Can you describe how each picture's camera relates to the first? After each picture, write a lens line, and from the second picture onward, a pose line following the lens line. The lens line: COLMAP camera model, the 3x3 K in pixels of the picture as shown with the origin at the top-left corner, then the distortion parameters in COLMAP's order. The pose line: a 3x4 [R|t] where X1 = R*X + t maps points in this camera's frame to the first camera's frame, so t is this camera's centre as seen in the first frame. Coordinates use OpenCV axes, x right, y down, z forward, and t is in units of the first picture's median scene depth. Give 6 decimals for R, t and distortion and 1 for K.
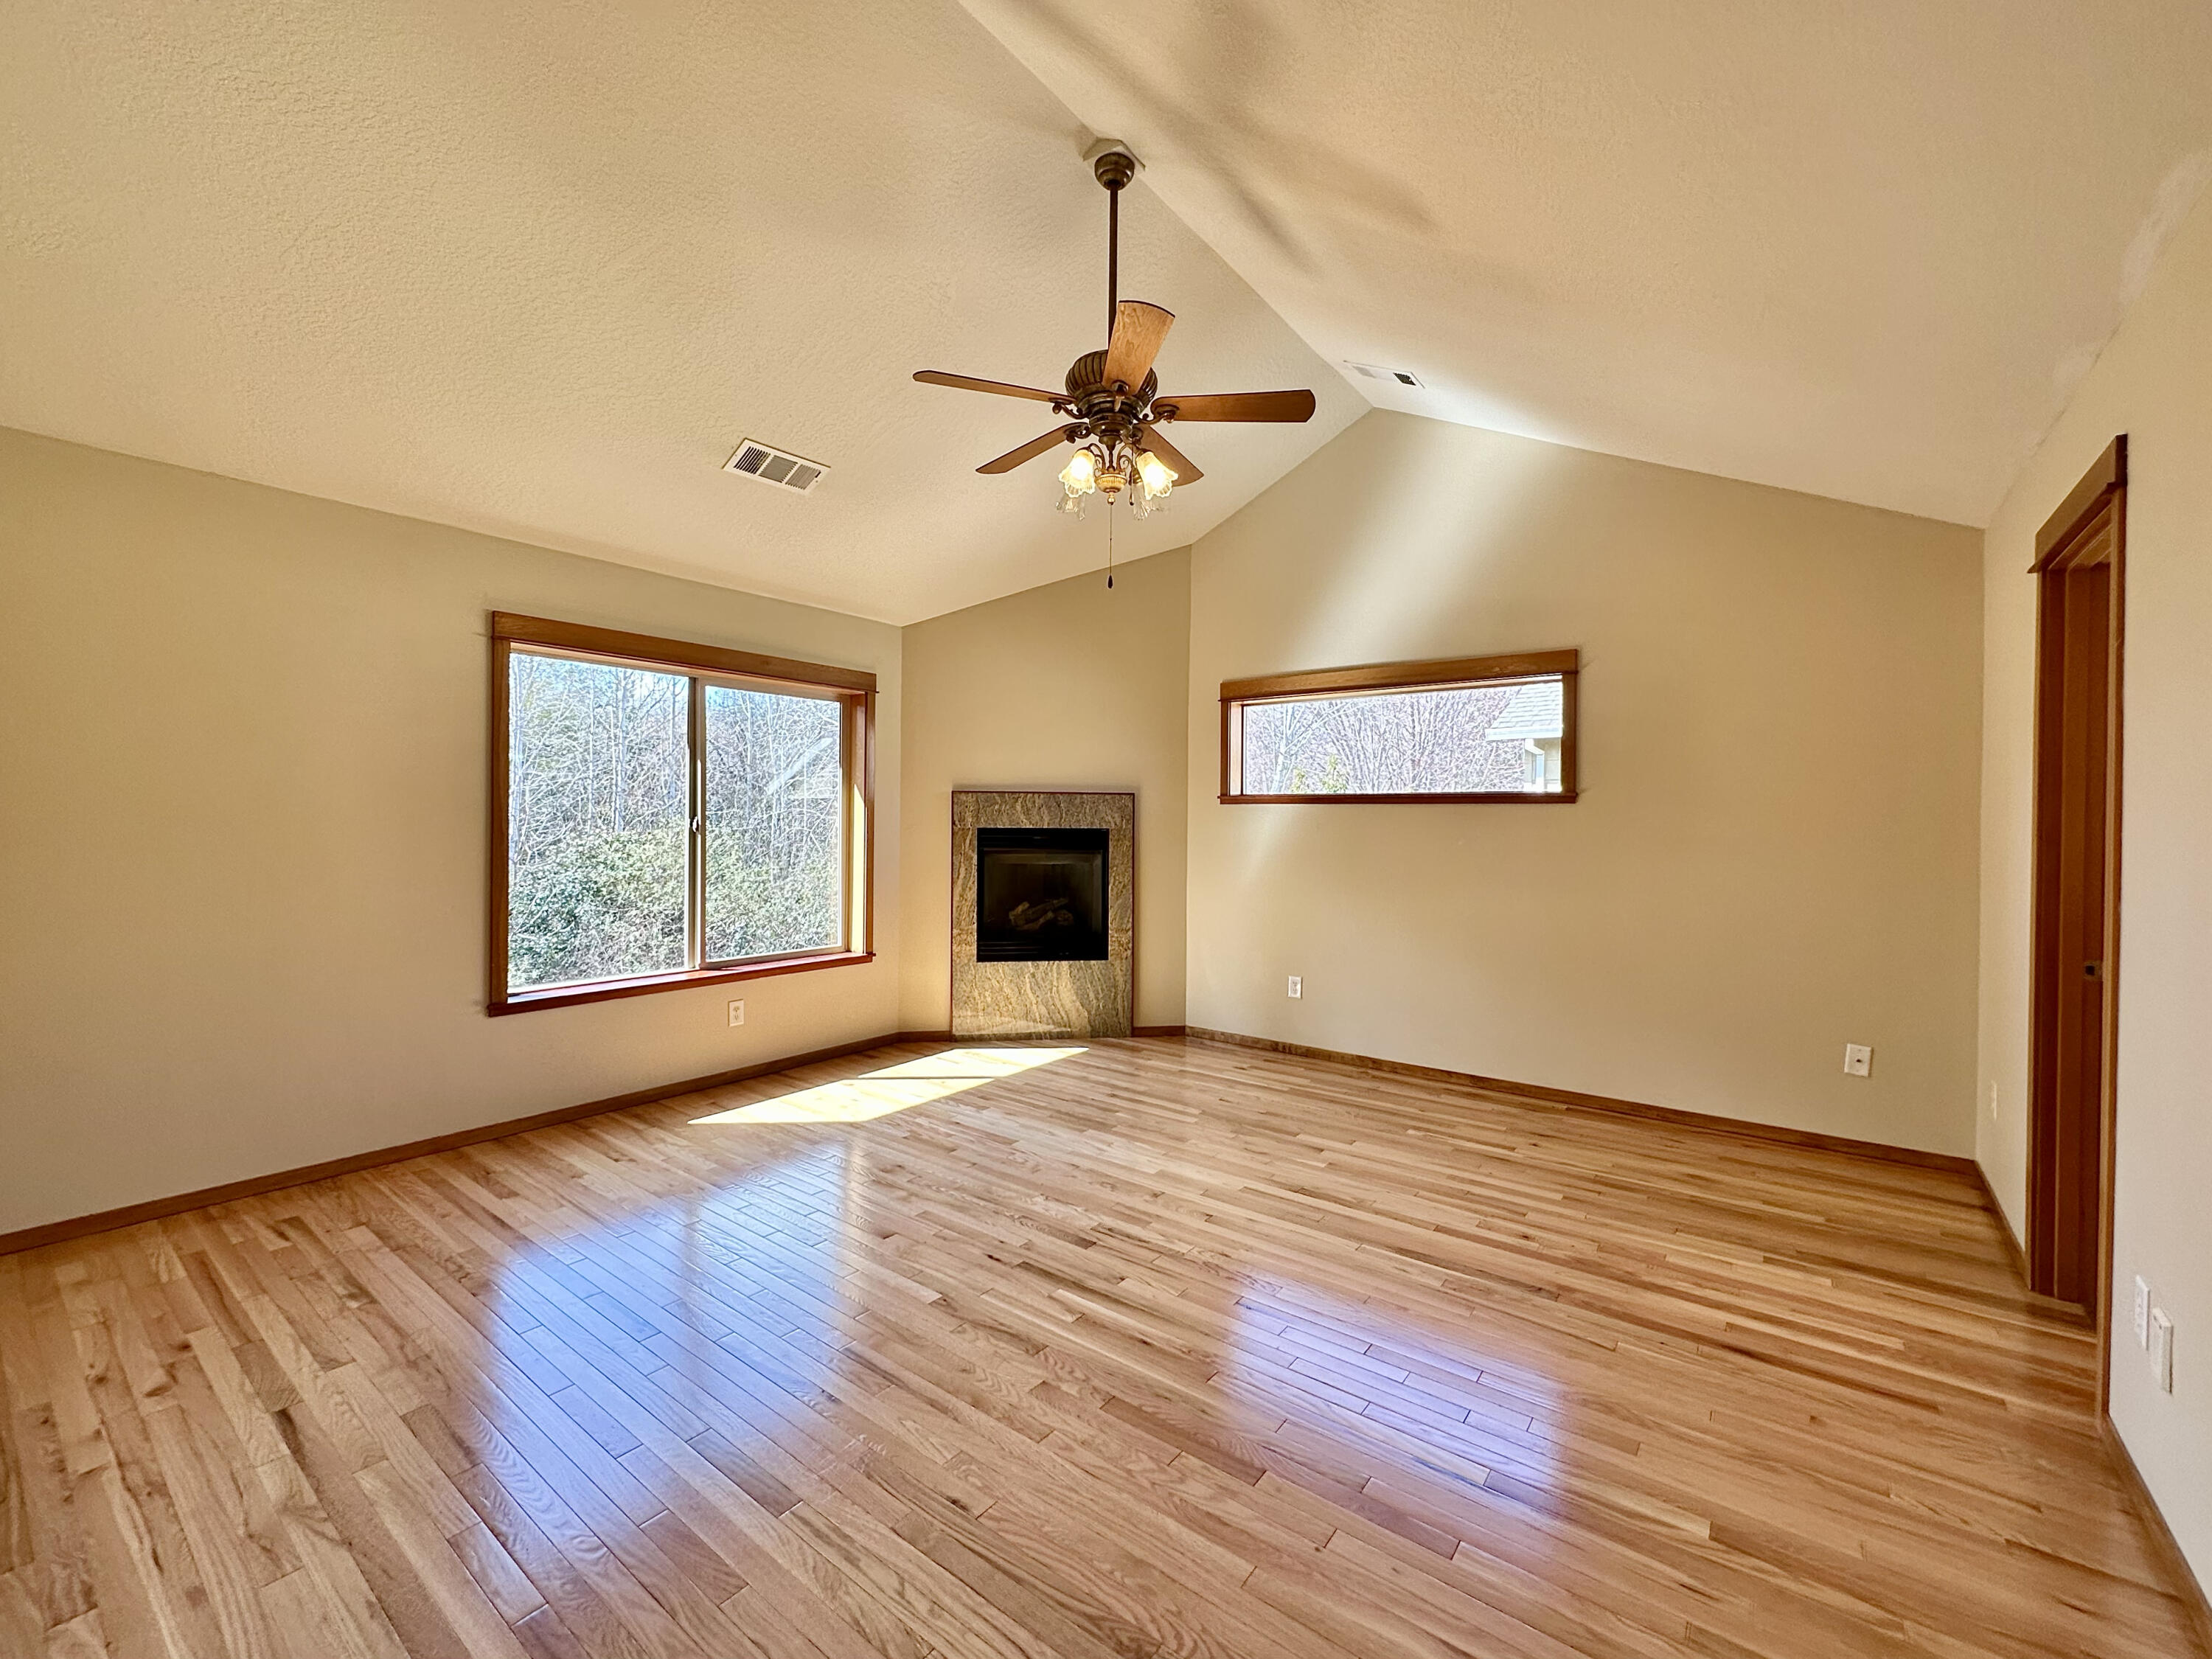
lens RADIAL K [[886.9, 0, 1111.1], [0, 886.9, 832.4], [0, 0, 1]] dist [-0.002010, 0.000374]
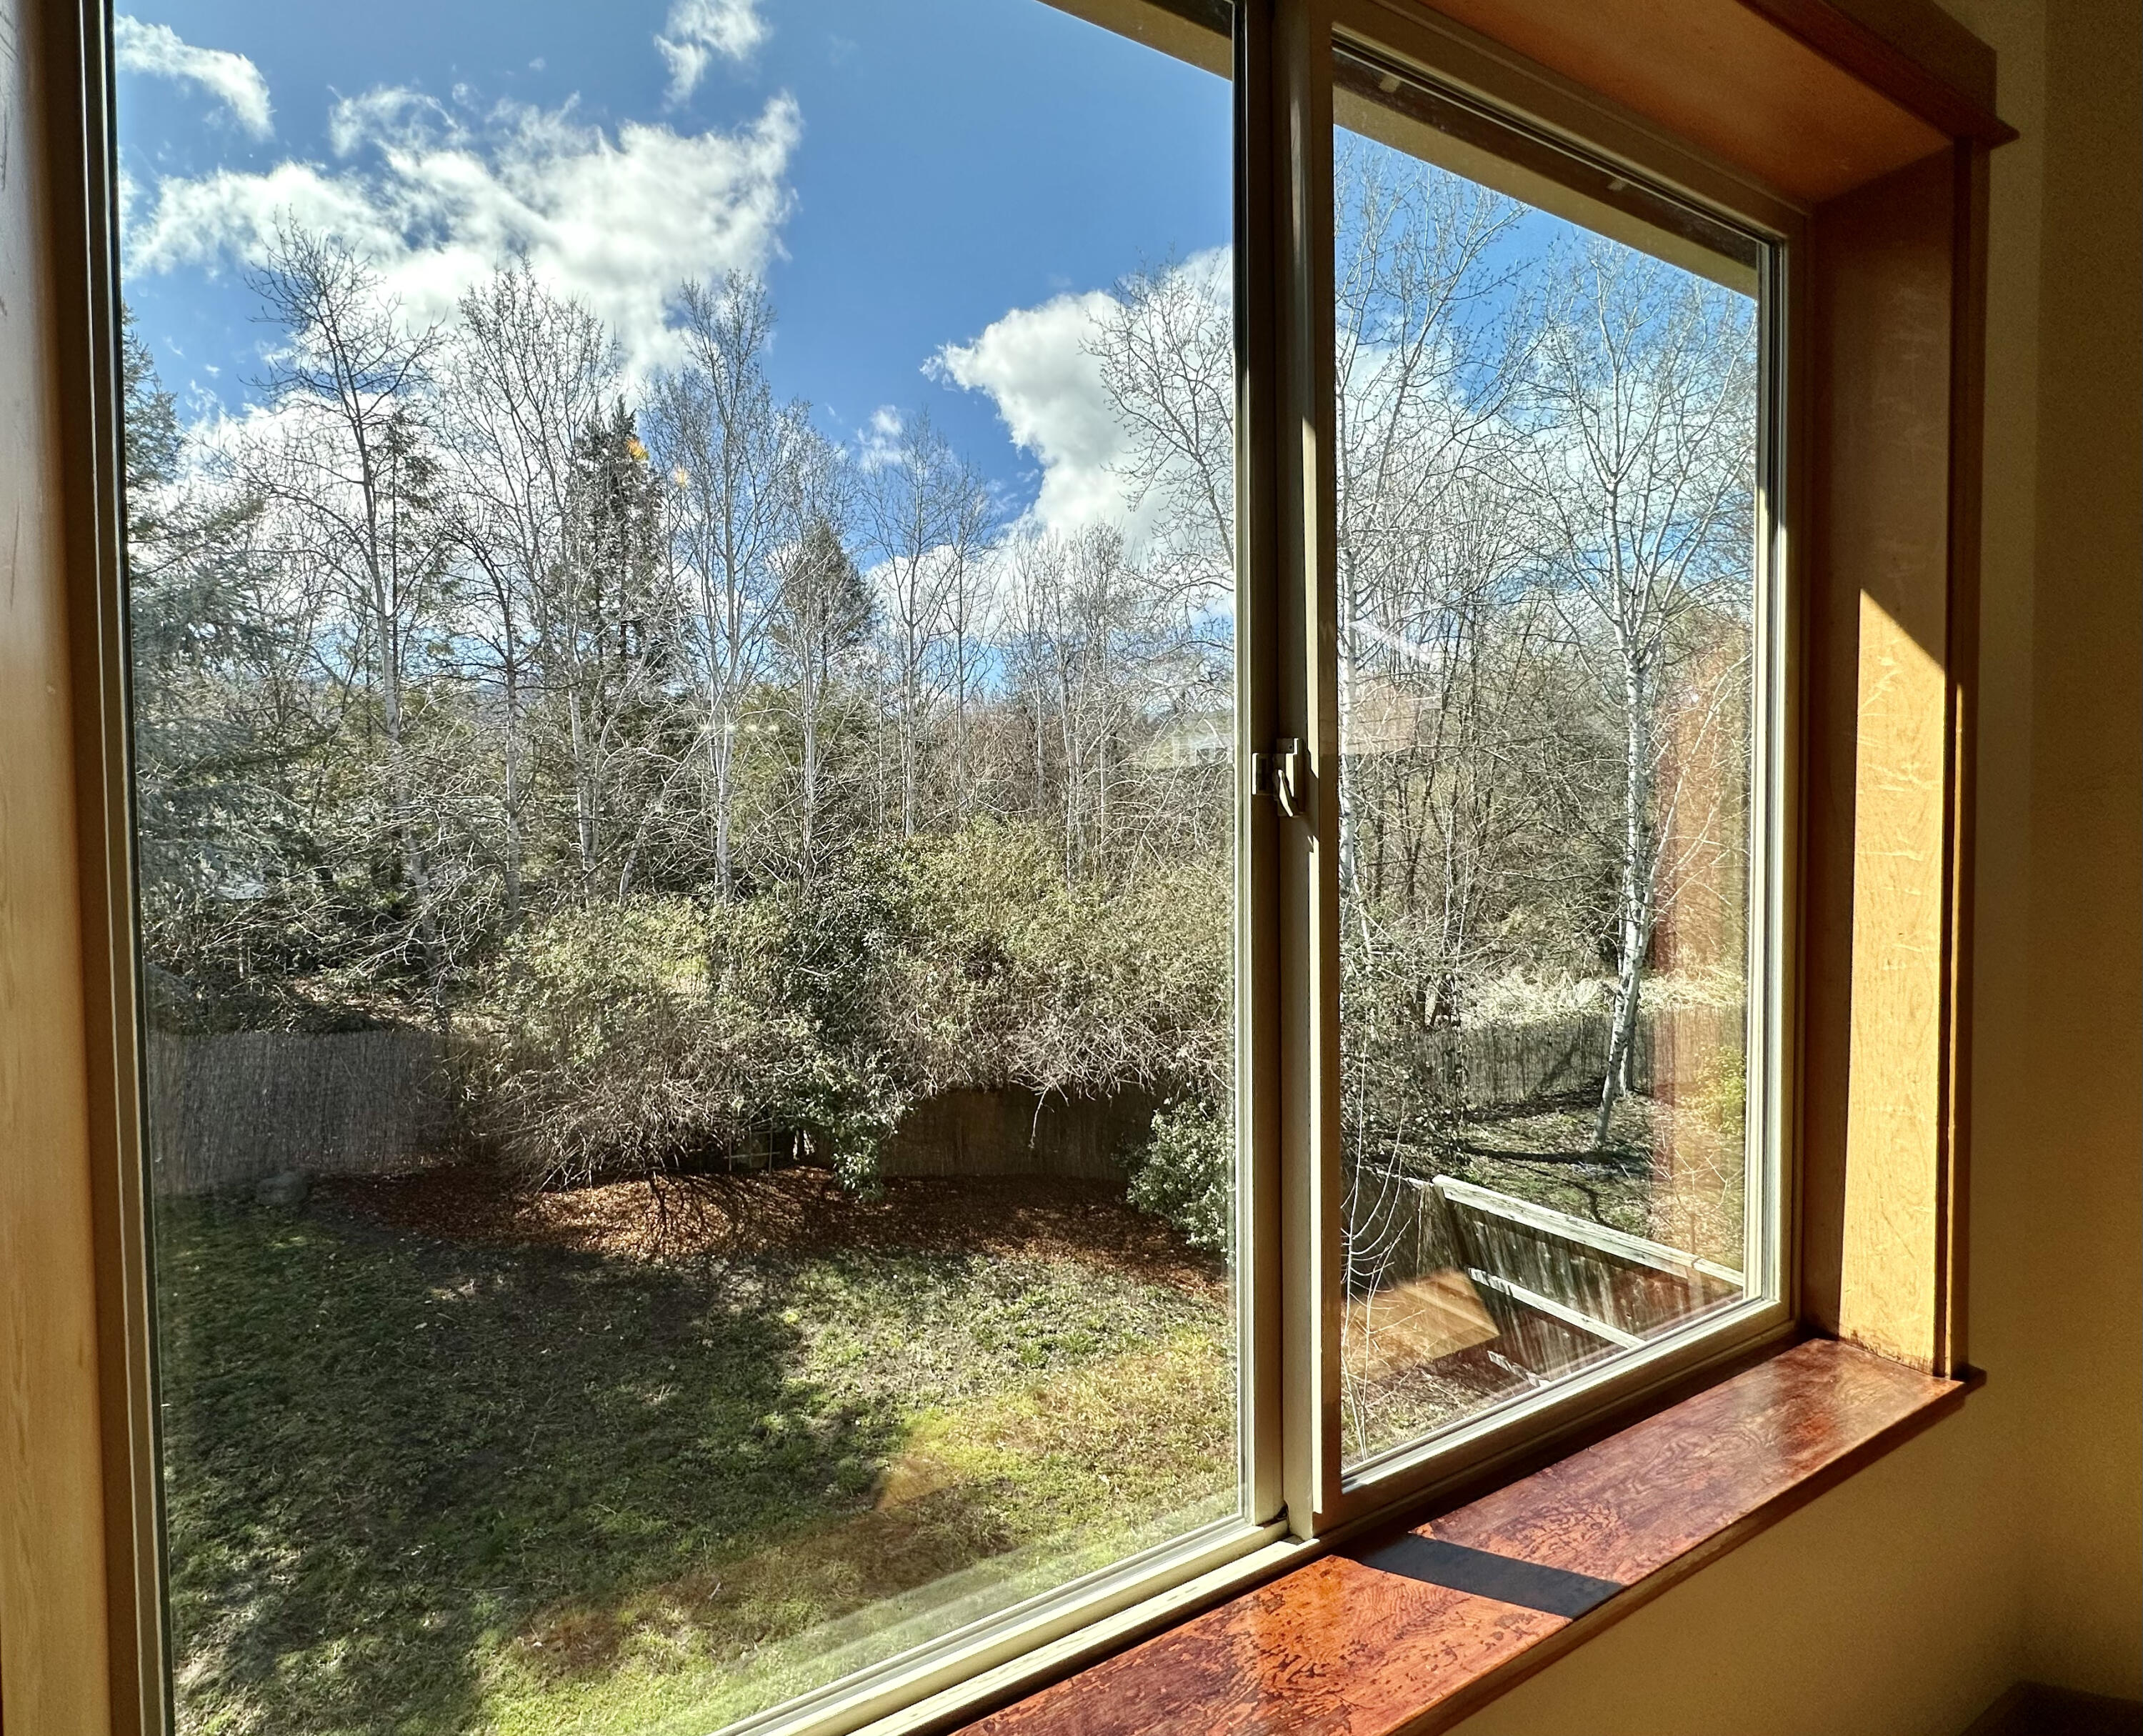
lens RADIAL K [[1074.4, 0, 1070.3], [0, 1074.4, 864.6], [0, 0, 1]] dist [0.000210, 0.000001]
pose [[0.936452, -0.005422, -0.350754, -0.110455], [0.016207, 0.999482, 0.027819, 0.000987], [0.350421, -0.031735, 0.936054, 0.195053]]
